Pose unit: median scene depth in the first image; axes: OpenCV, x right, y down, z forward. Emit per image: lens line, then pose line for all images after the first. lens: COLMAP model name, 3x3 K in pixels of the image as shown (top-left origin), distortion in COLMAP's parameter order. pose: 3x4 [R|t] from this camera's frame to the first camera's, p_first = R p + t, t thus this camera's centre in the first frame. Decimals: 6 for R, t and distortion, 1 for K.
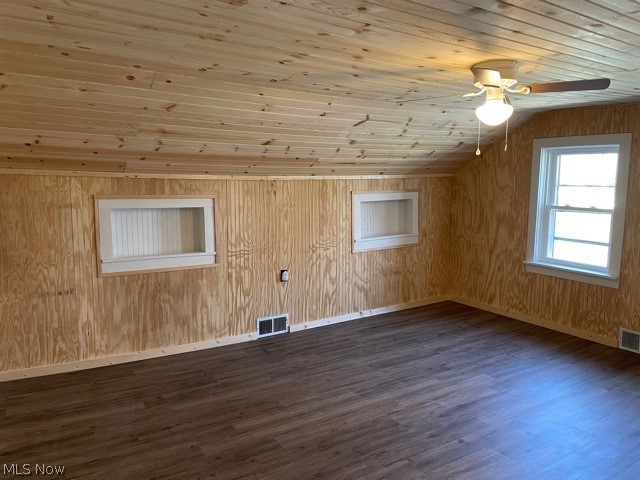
lens RADIAL K [[475.9, 0, 318.8], [0, 475.9, 239.5], [0, 0, 1]] dist [0.011720, 0.001388]
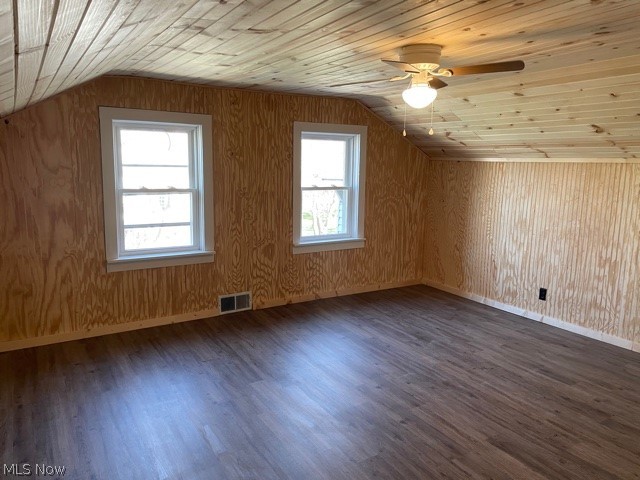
lens RADIAL K [[475.9, 0, 318.2], [0, 475.9, 238.8], [0, 0, 1]] dist [0.011720, 0.001388]
pose [[0.005533, -0.159356, 0.987206, -0.364214], [0.121705, 0.979989, 0.157509, -0.076115], [-0.992551, 0.119276, 0.024817, 0.644948]]
